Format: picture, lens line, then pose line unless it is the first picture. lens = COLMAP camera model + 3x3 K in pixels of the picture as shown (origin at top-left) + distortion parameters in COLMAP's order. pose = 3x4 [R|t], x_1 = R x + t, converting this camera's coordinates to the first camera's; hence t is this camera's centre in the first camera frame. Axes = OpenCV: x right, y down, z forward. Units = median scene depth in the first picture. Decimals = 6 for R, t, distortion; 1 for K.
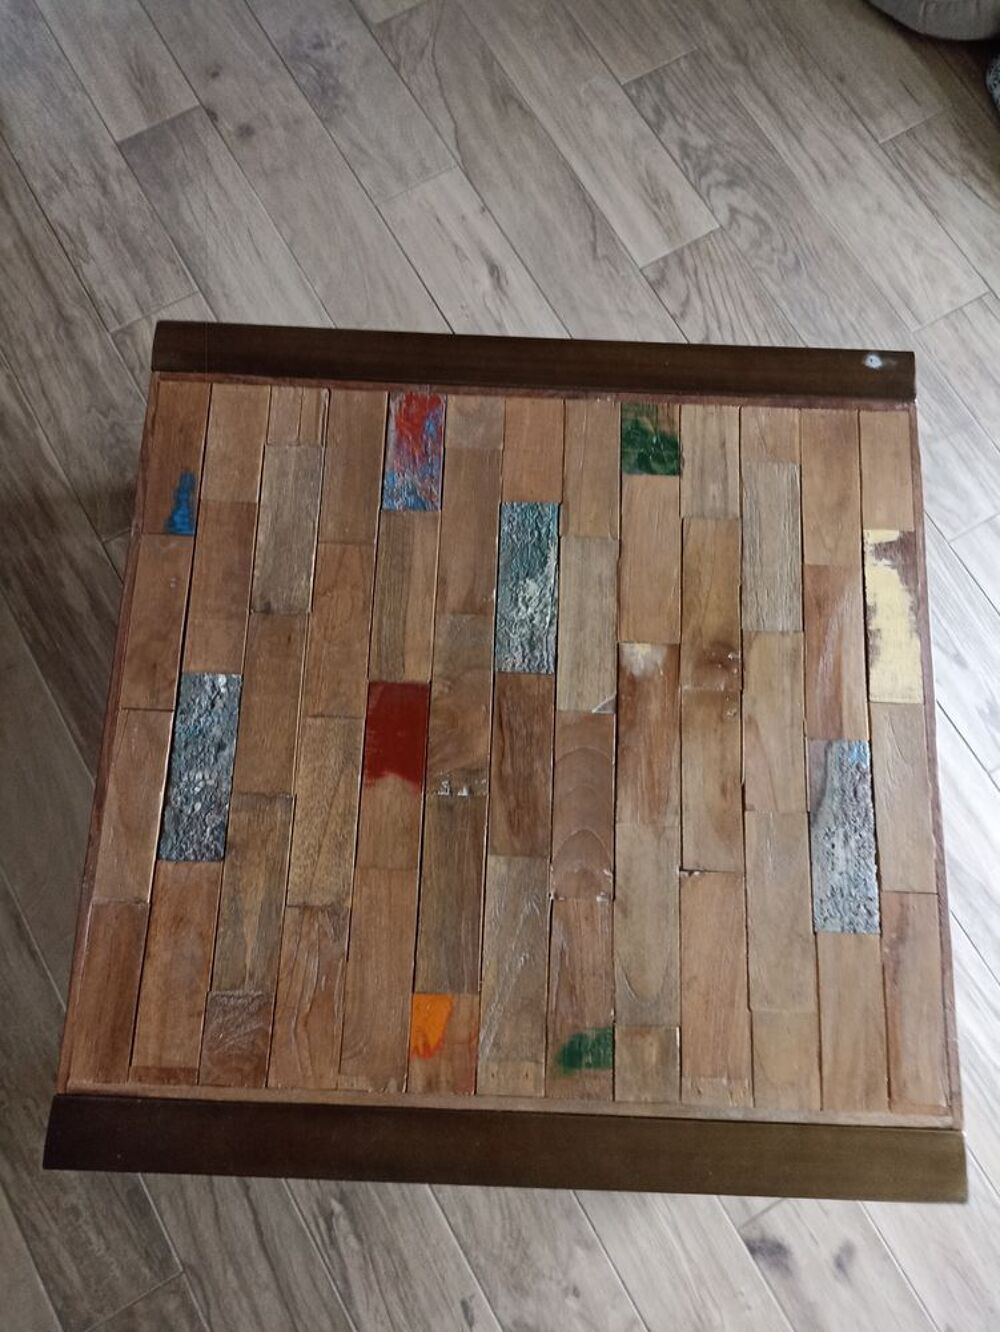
lens RADIAL K [[963.5, 0, 508.4], [0, 963.5, 670.6], [0, 0, 1]] dist [0.053276, -0.058184]
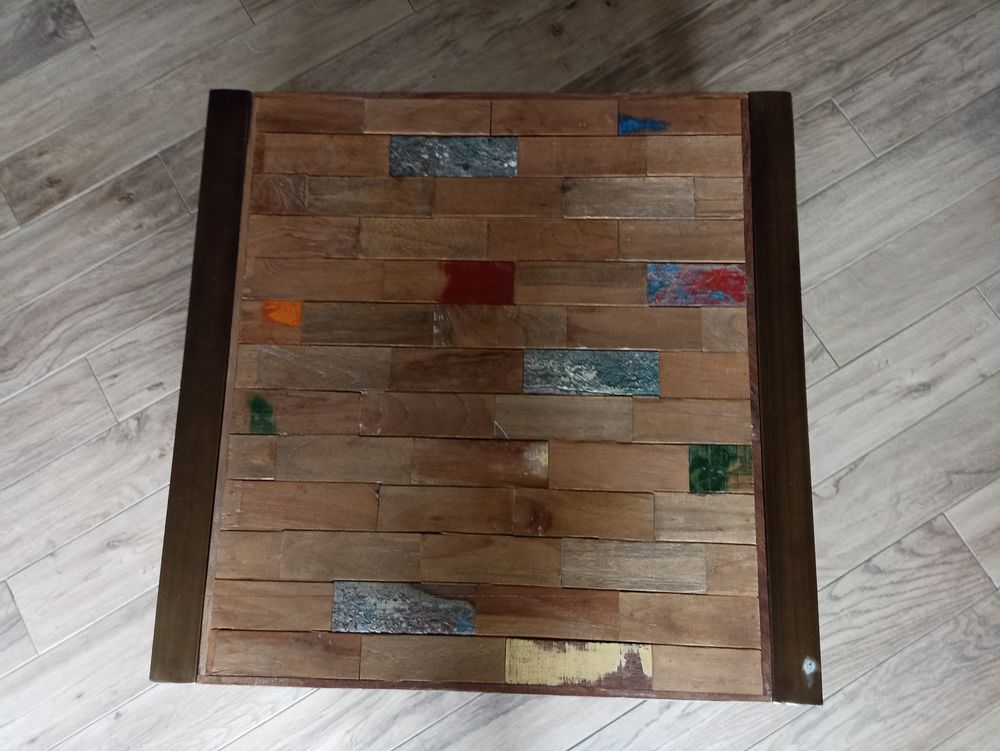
lens RADIAL K [[720.3, 0, 500.0], [0, 720.3, 375.5], [0, 0, 1]] dist [0.056041, -0.048669]
pose [[0.012094, 0.981134, -0.192952, 0.214982], [-0.964965, 0.062032, 0.254939, -0.221068], [0.262098, 0.183109, 0.947510, 0.033889]]
